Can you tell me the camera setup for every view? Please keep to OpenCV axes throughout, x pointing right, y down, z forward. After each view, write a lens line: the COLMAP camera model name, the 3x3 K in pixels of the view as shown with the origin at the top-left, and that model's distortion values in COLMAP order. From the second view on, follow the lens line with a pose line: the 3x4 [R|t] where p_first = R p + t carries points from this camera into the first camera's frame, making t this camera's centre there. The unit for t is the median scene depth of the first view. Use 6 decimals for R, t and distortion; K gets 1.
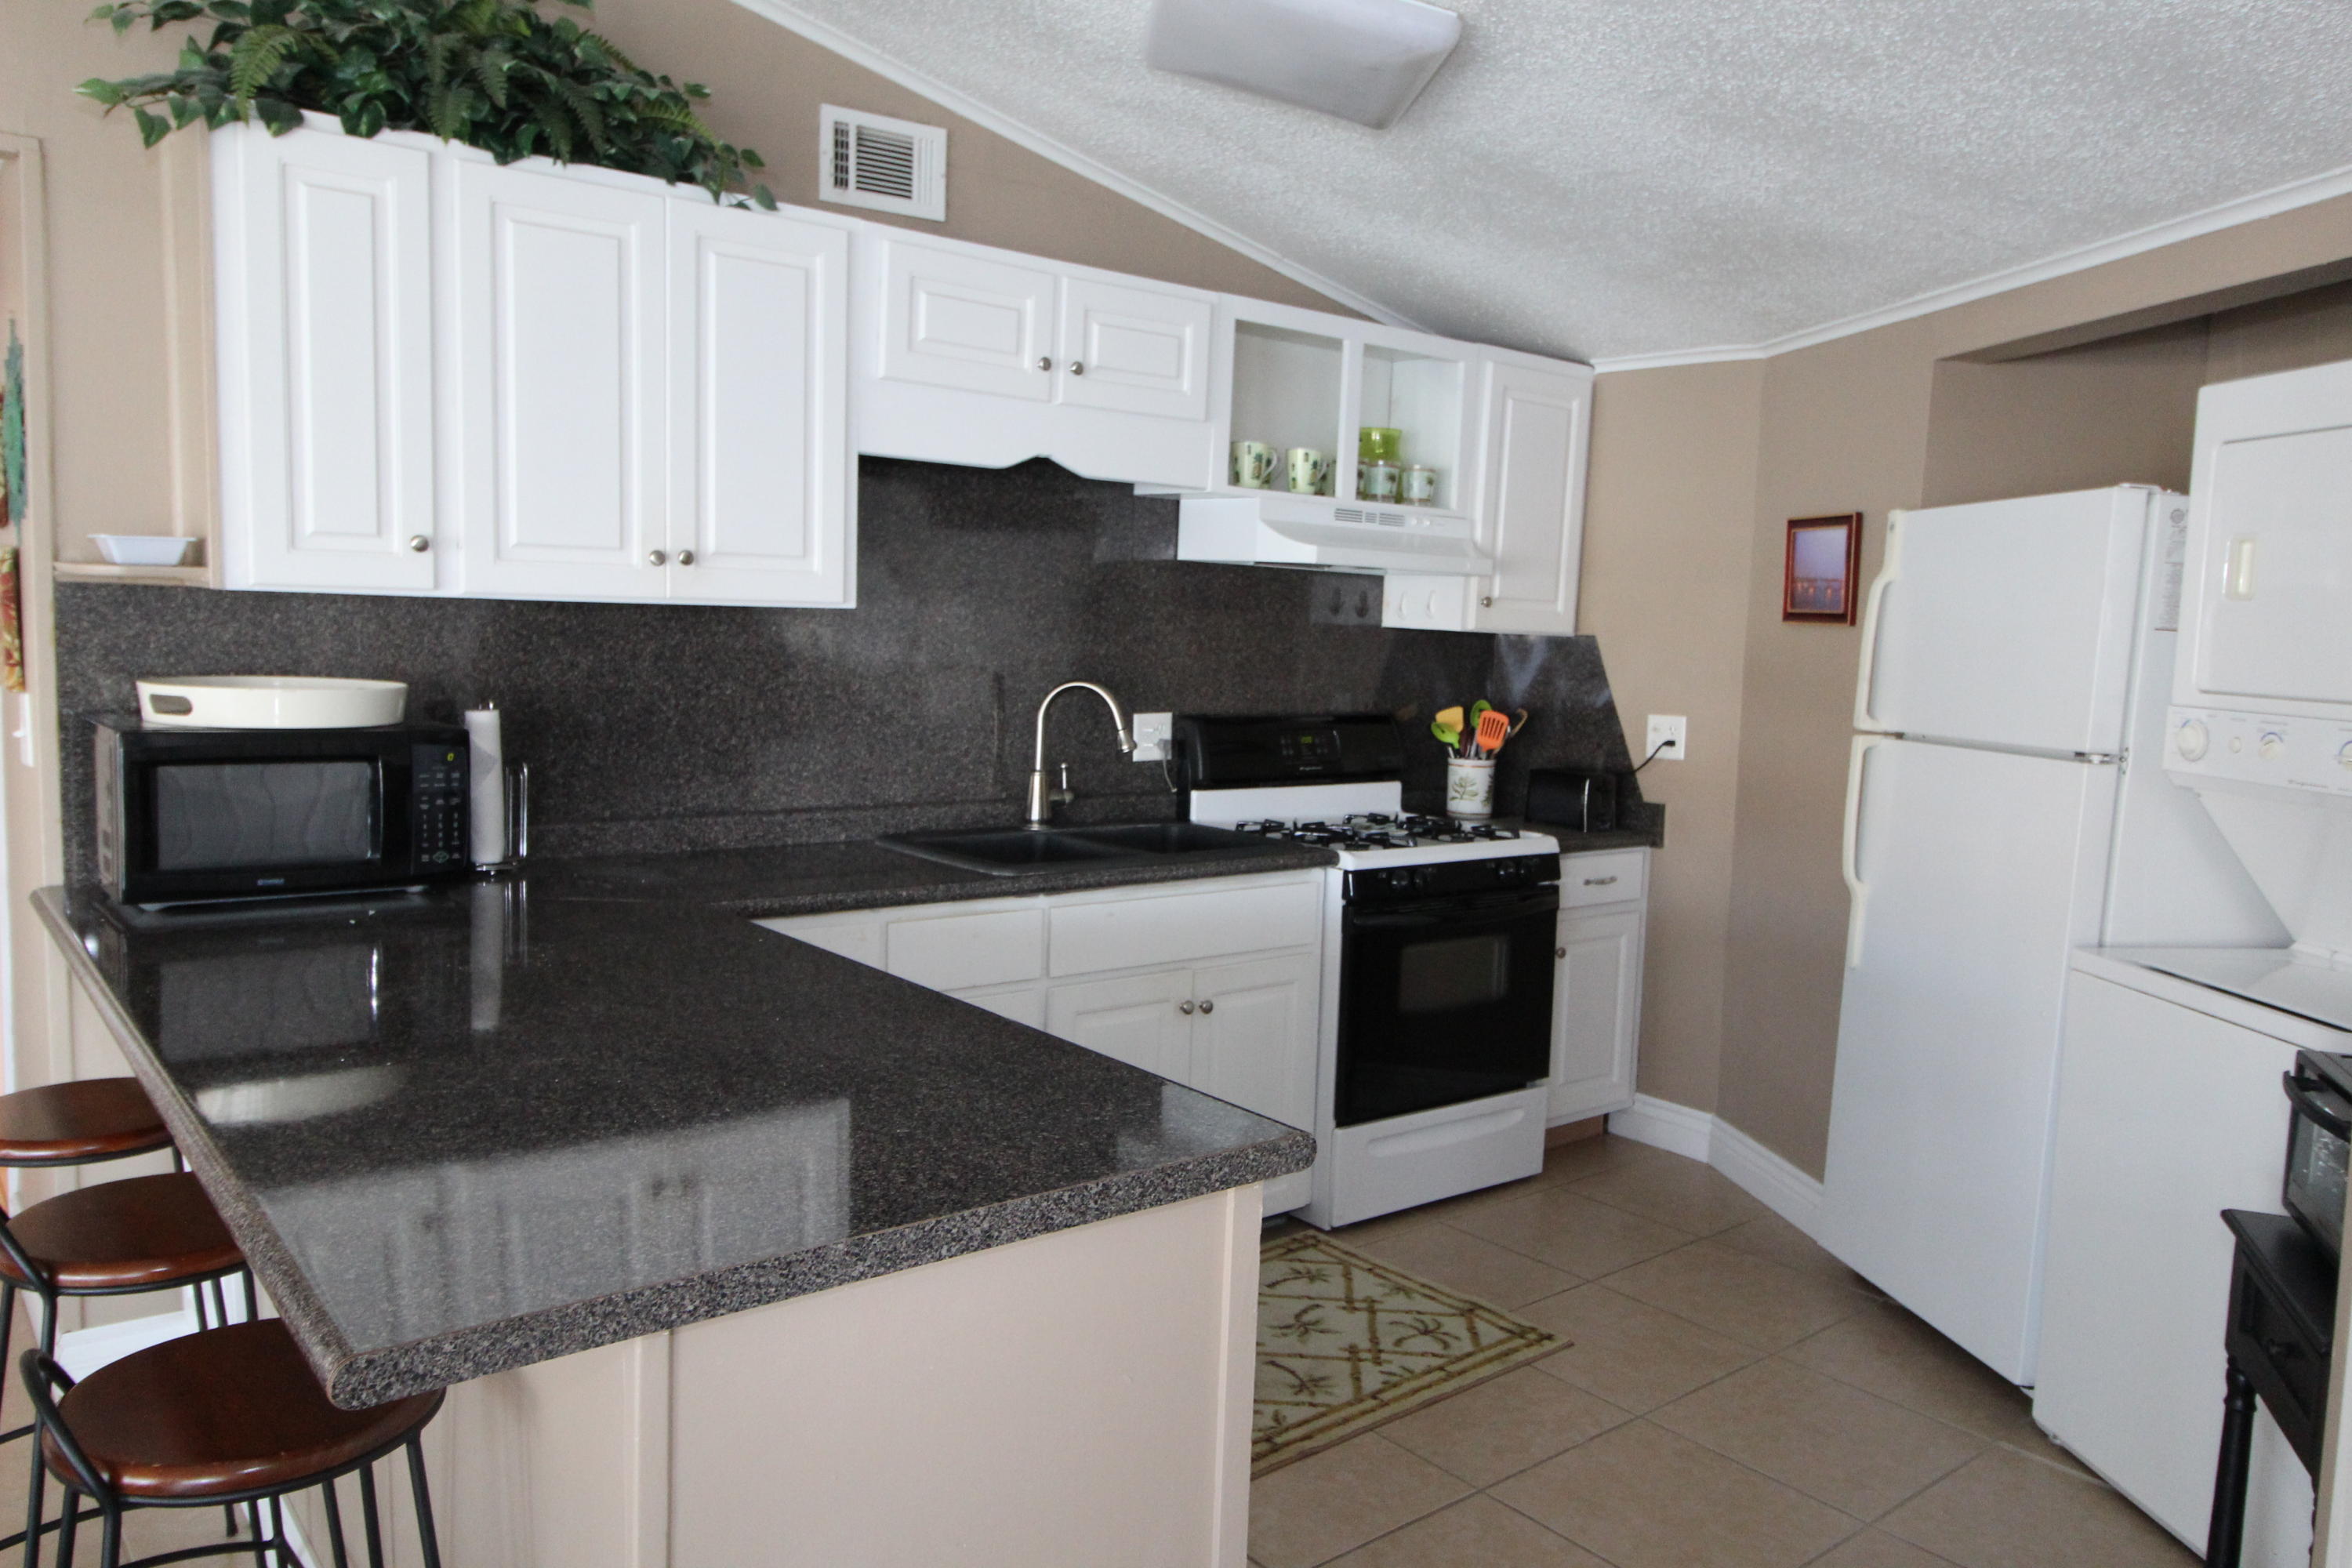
lens RADIAL K [[1633.8, 0, 1172.9], [0, 1633.8, 788.7], [0, 0, 1]] dist [-0.010427, 0.012442]
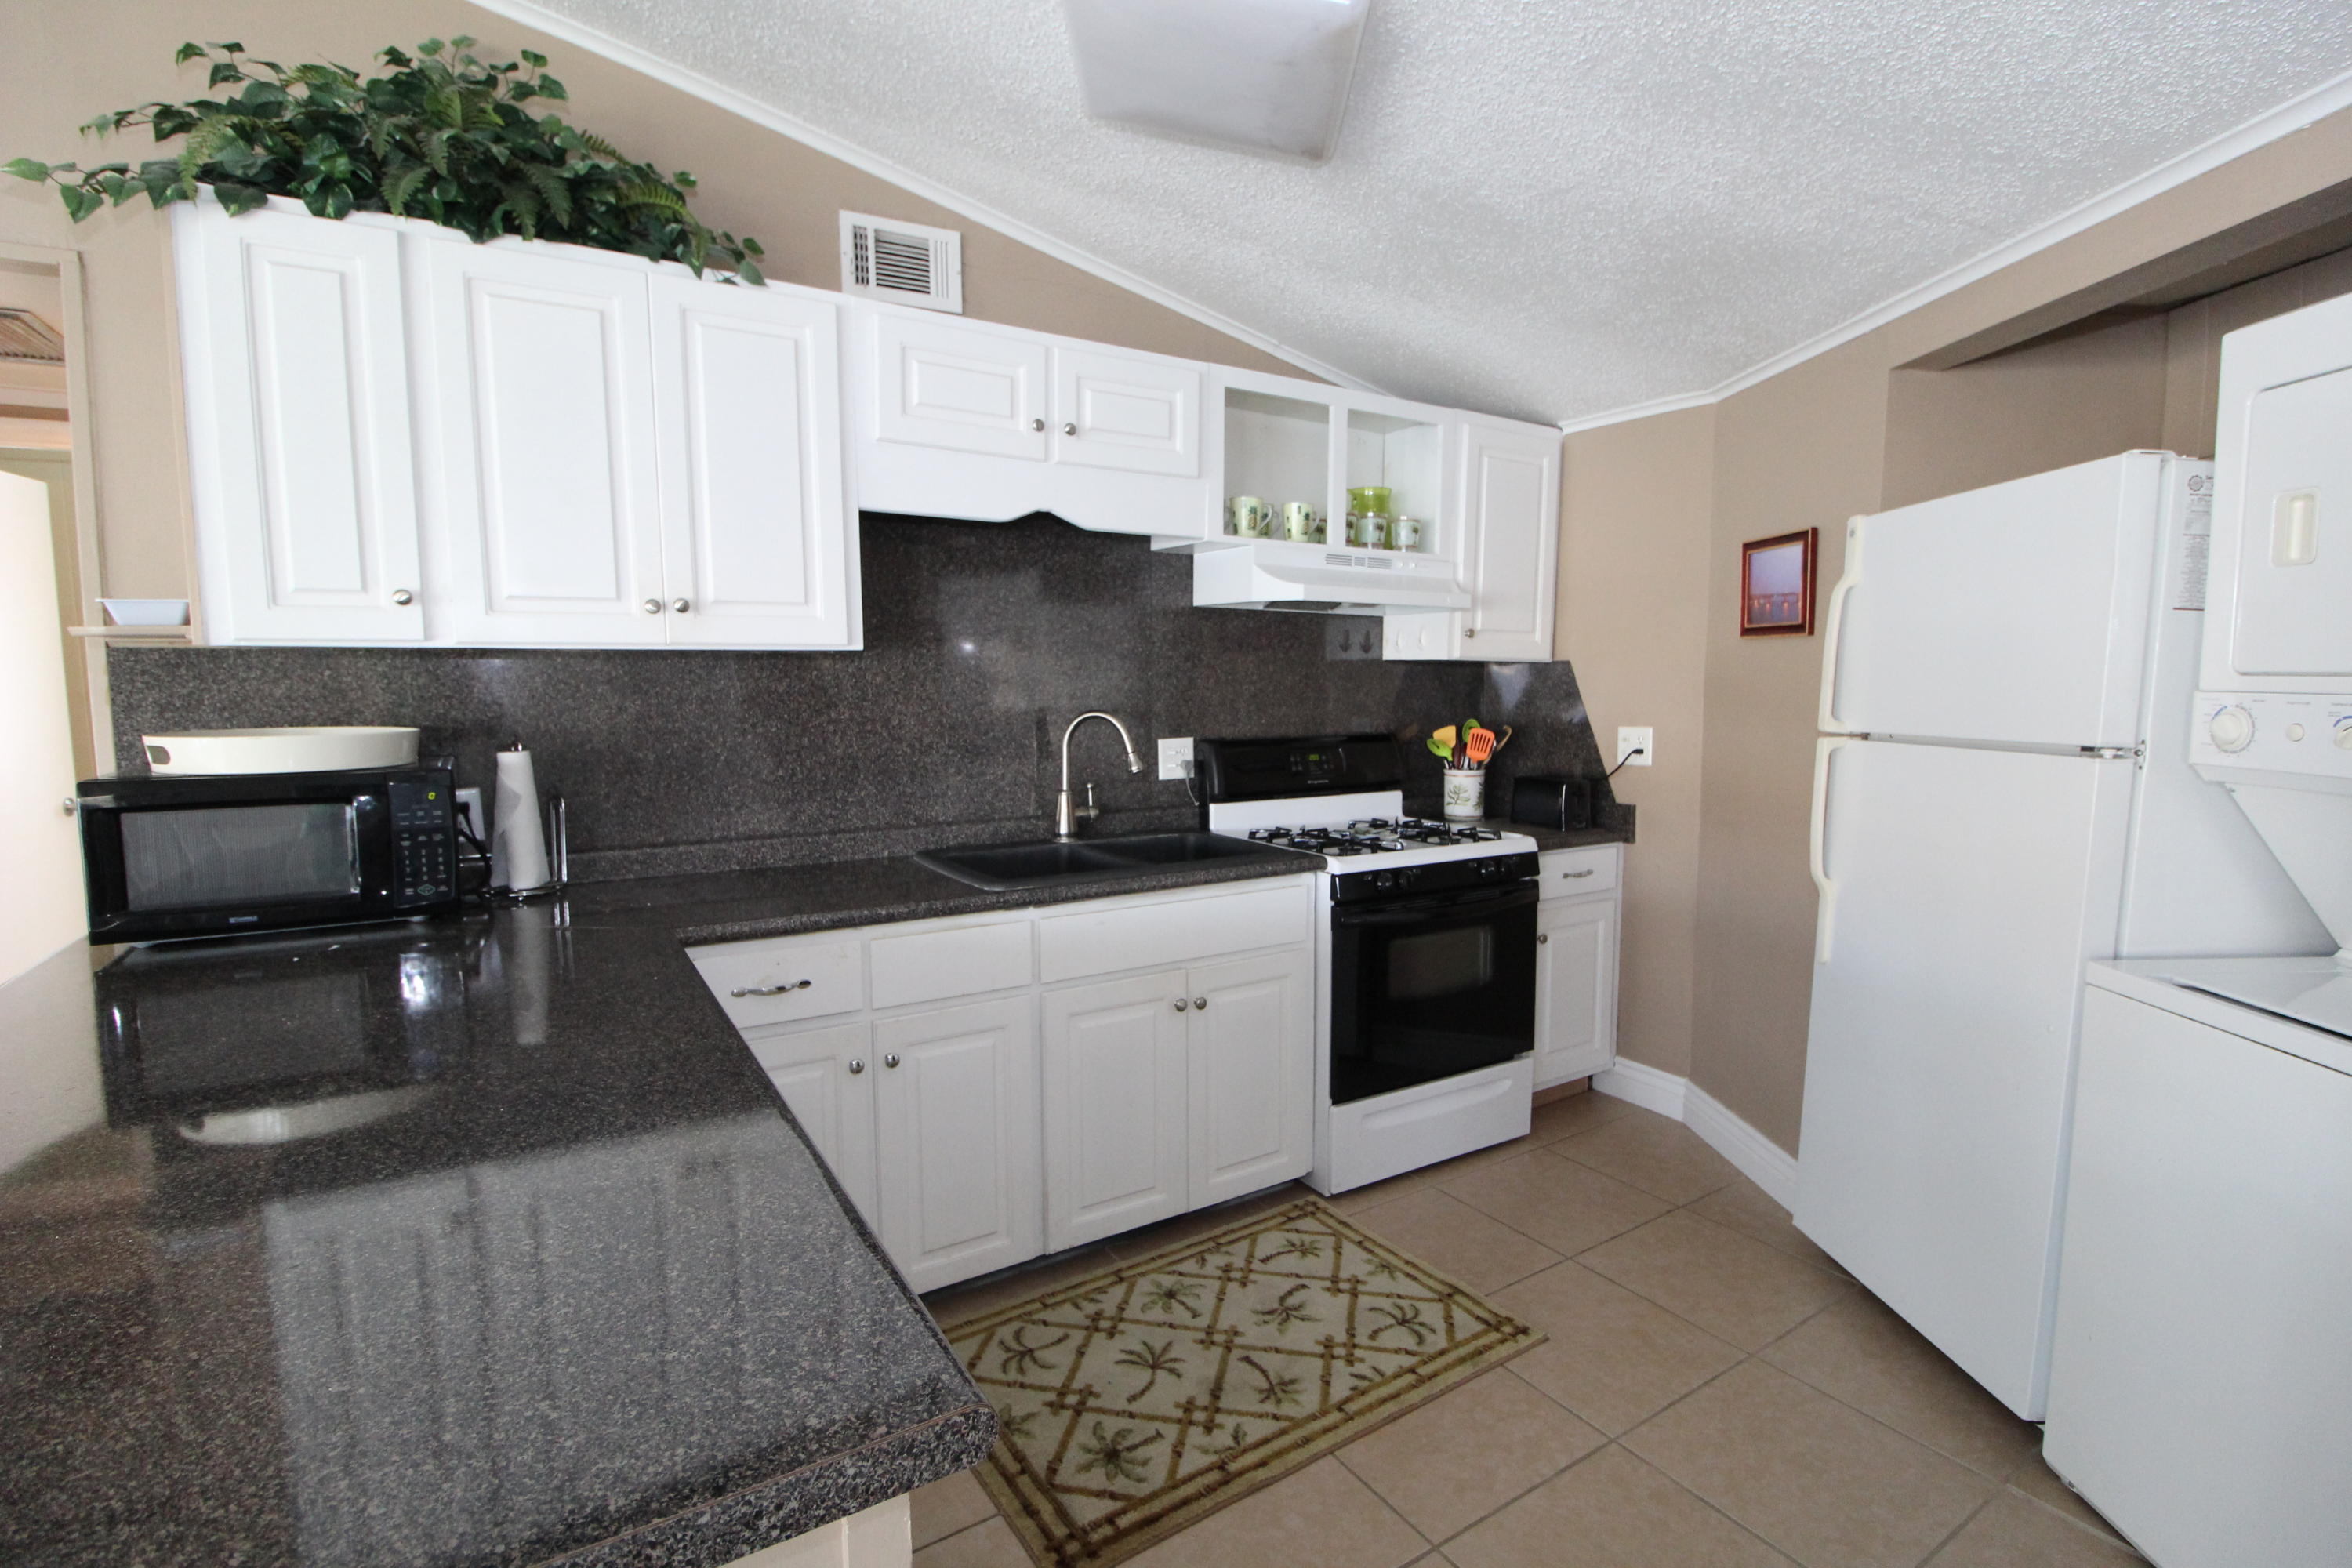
lens RADIAL K [[1092.1, 0, 1175.8], [0, 1092.1, 790.2], [0, 0, 1]] dist [-0.016341, -0.003968]
pose [[0.992950, -0.024999, -0.115871, 0.098728], [0.024487, 0.999683, -0.005840, -0.005846], [0.115980, 0.002962, 0.993247, 0.289420]]
